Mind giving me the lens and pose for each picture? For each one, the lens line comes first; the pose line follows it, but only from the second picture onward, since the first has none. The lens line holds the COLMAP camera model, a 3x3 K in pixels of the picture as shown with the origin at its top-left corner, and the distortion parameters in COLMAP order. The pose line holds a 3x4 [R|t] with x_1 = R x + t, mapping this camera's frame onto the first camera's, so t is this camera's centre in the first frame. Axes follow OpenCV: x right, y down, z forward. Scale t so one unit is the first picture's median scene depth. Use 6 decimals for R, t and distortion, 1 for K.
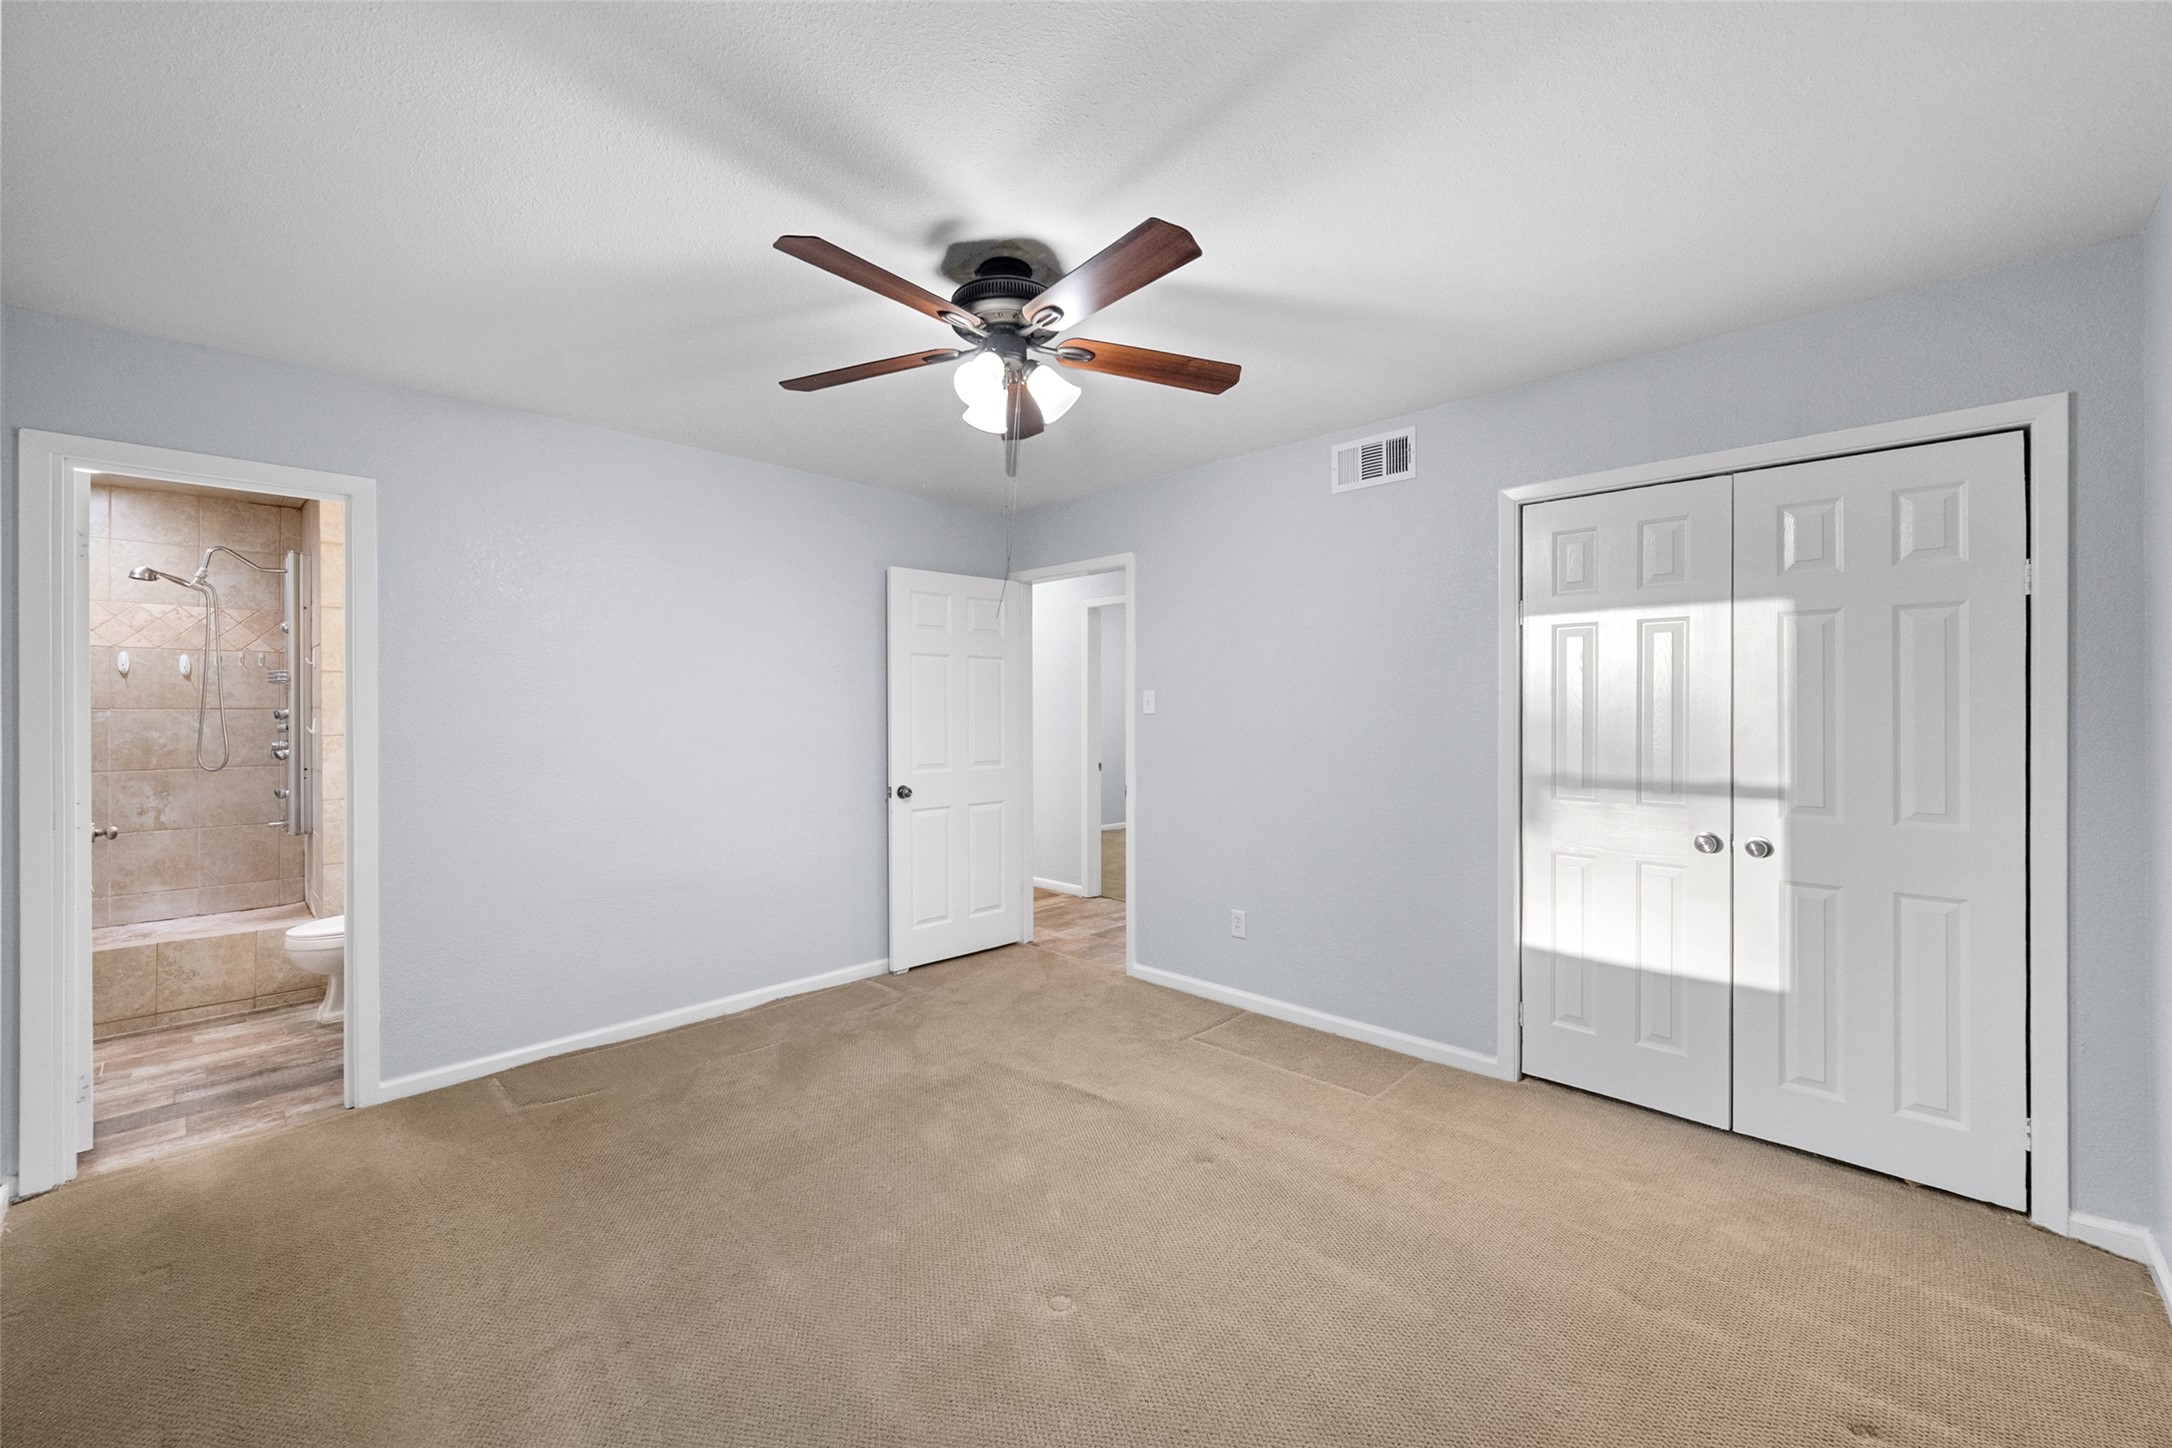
lens RADIAL K [[868.9, 0, 1088.7], [0, 868.9, 702.9], [0, 0, 1]] dist [0.001764, 0.000089]
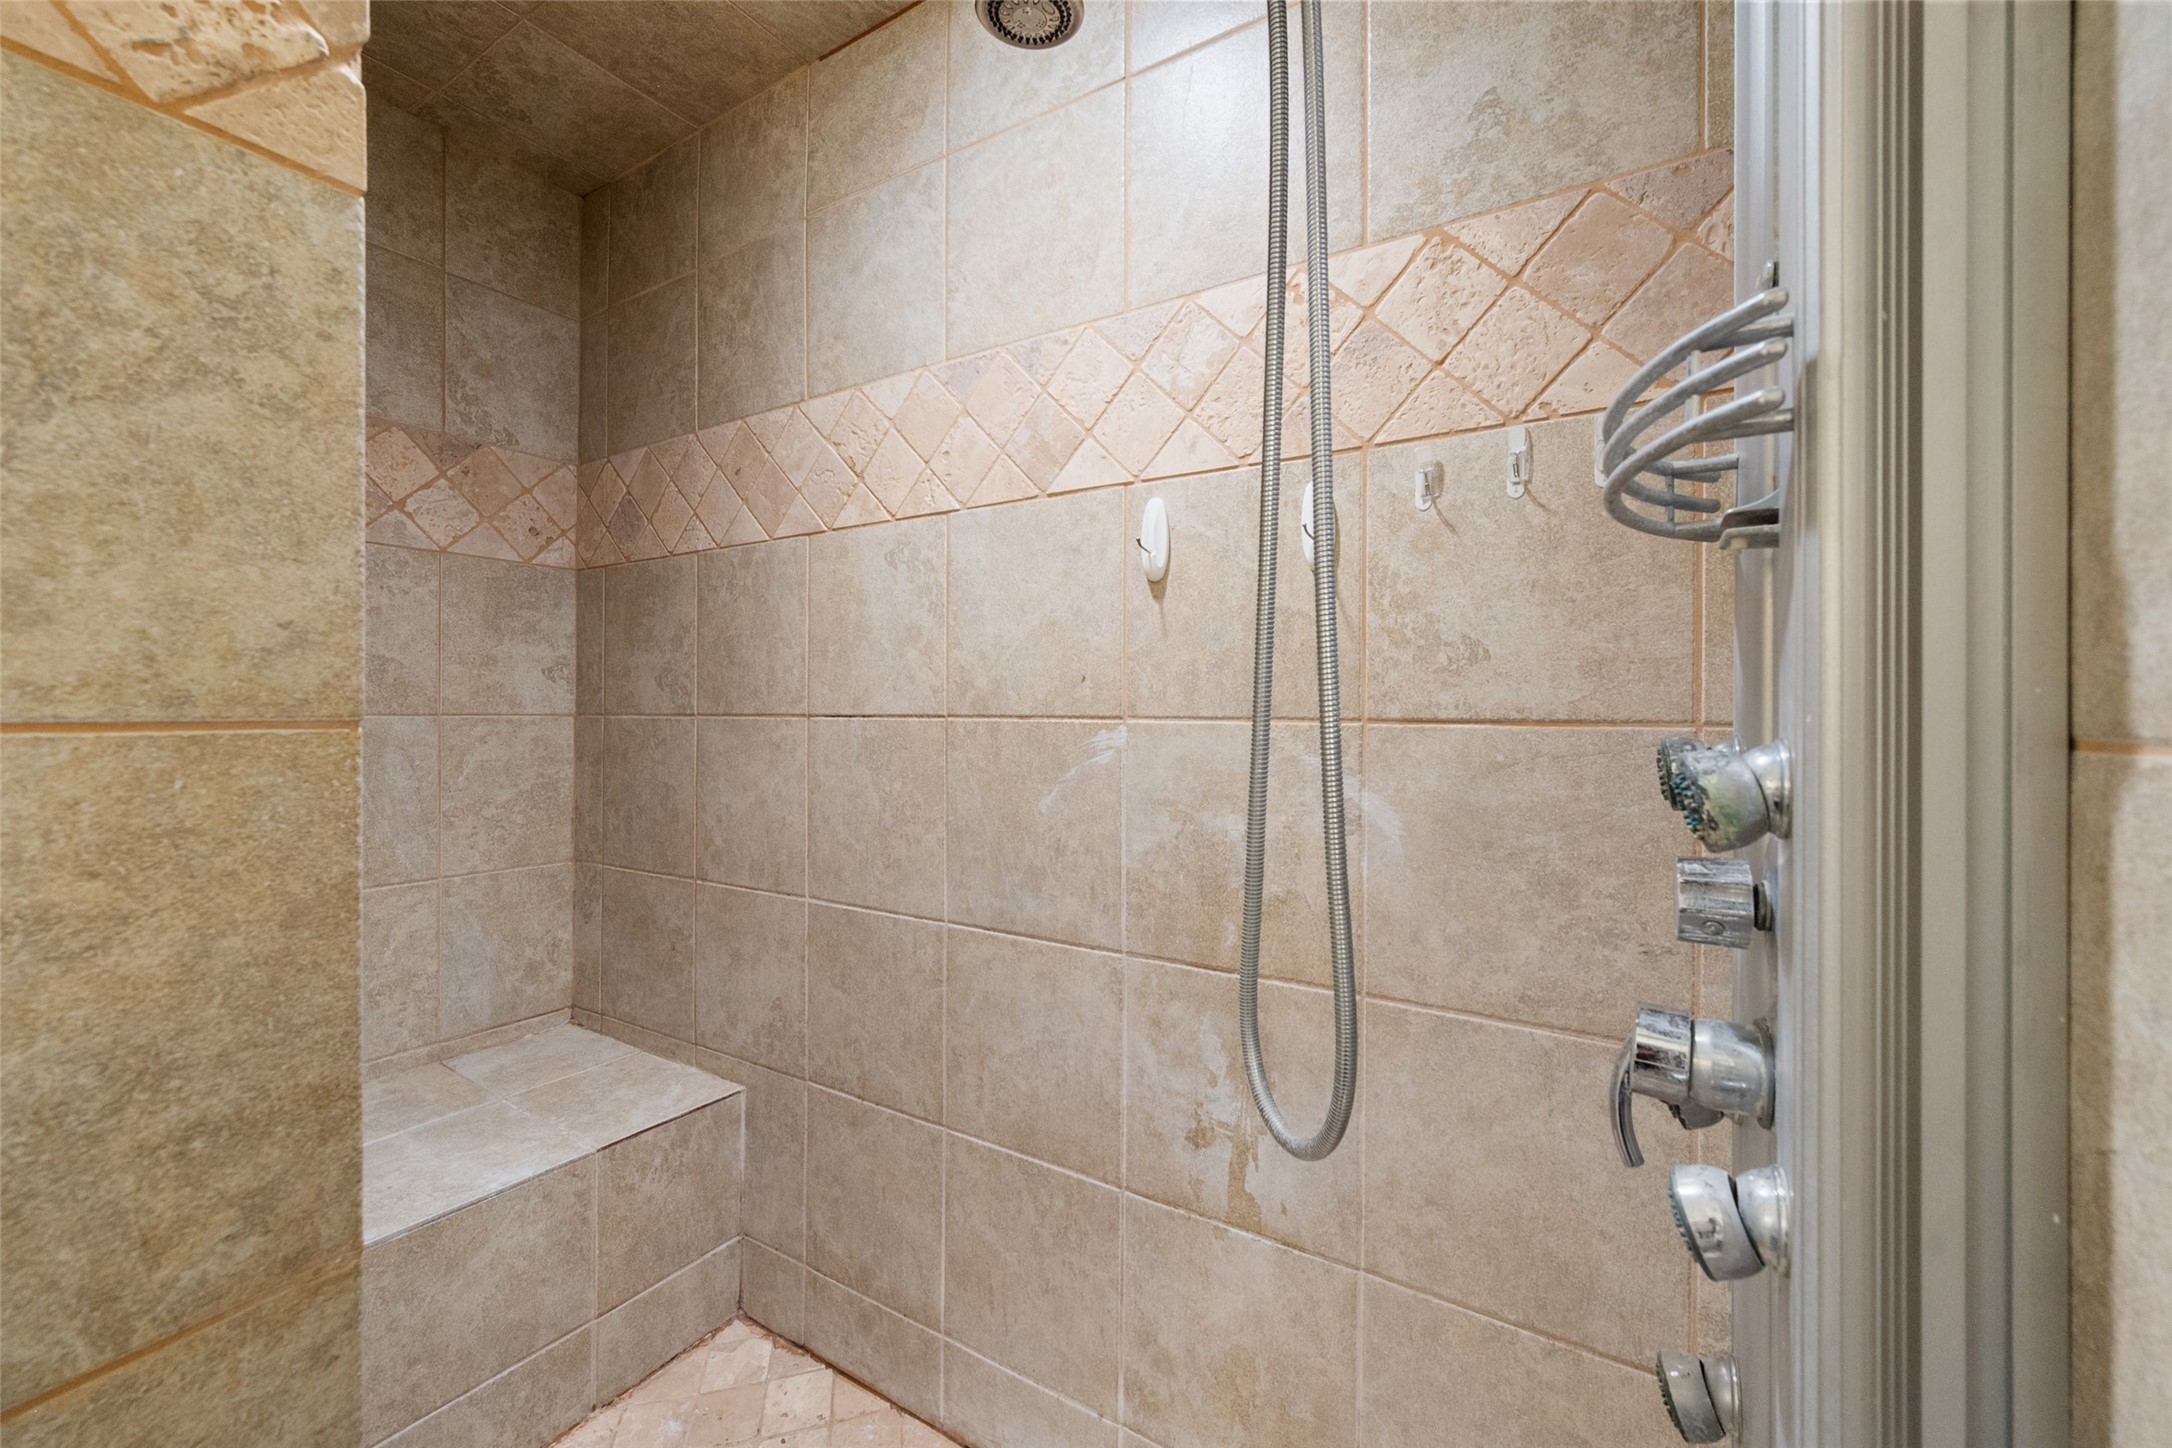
lens RADIAL K [[868.9, 0, 1088.7], [0, 868.9, 721.4], [0, 0, 1]] dist [0.001764, 0.000089]
pose [[0.214453, 0.001496, -0.976733, -0.847476], [-0.006653, 0.999978, 0.000071, 0.007787], [0.976712, 0.006482, 0.214458, 0.910760]]
